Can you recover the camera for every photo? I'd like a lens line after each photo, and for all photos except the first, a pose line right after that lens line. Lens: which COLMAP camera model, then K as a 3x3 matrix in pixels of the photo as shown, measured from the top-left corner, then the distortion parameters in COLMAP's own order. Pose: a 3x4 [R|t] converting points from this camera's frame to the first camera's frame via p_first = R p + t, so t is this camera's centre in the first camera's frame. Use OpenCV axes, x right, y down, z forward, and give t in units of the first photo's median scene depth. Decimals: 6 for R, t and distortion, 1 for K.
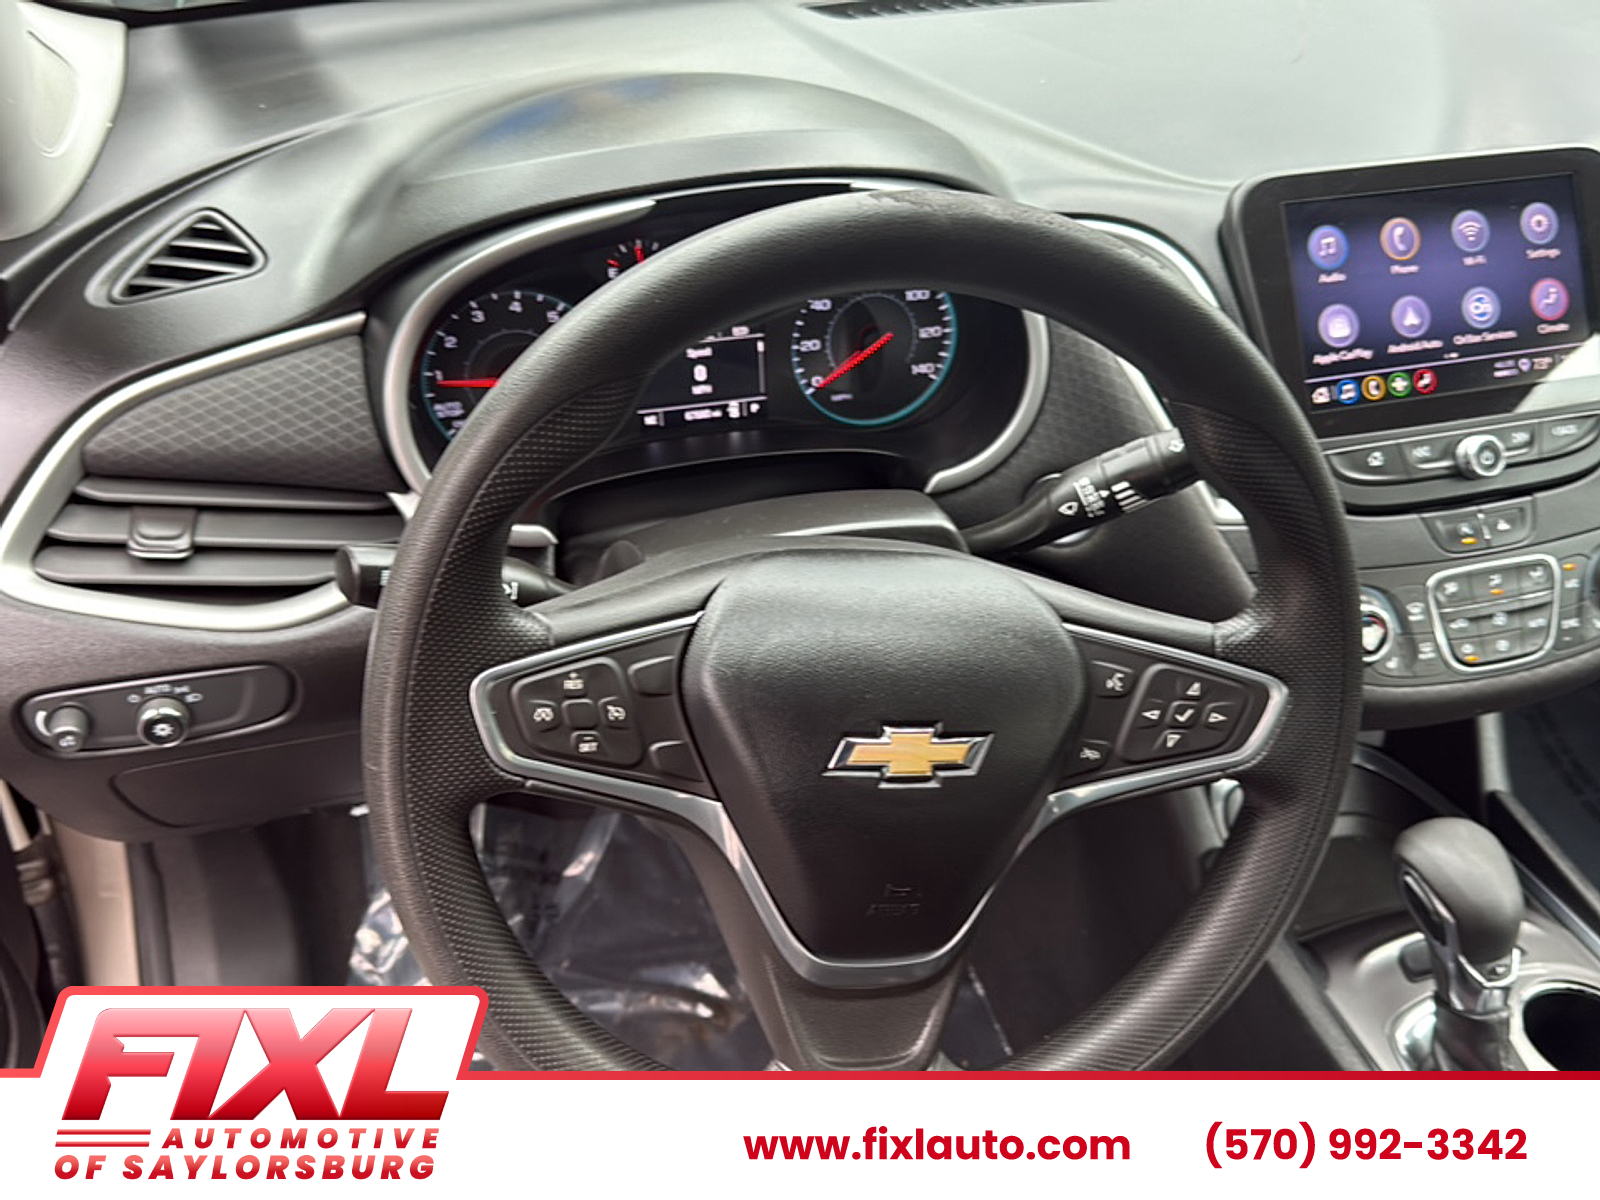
lens RADIAL K [[1462.0, 0, 802.6], [0, 1462.0, 611.0], [0, 0, 1]] dist [0.171614, -0.400998]
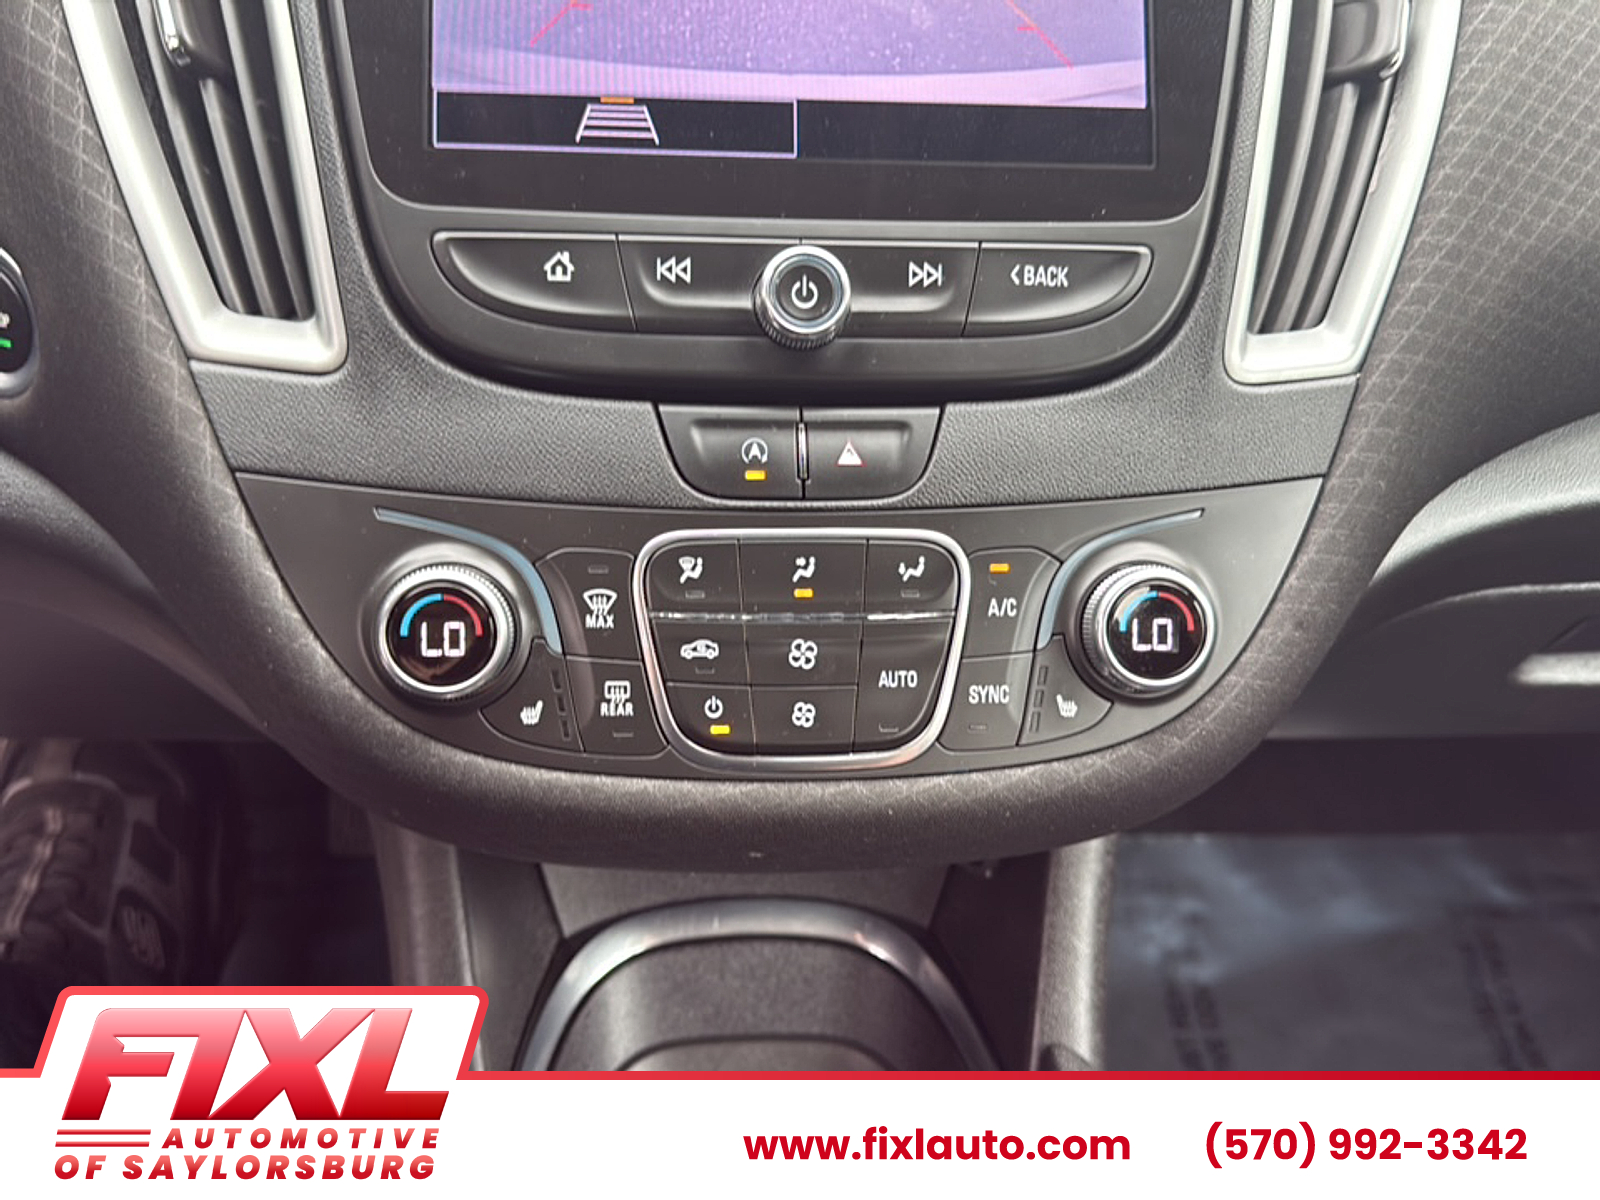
lens RADIAL K [[1473.4, 0, 800.0], [0, 1473.4, 600.0], [0, 0, 1]] dist [0.088610, -0.178591]
pose [[0.979306, 0.135617, -0.150224, 0.536526], [-0.147842, 0.986284, -0.073396, 0.021810], [0.138210, 0.094087, 0.985924, 0.563293]]
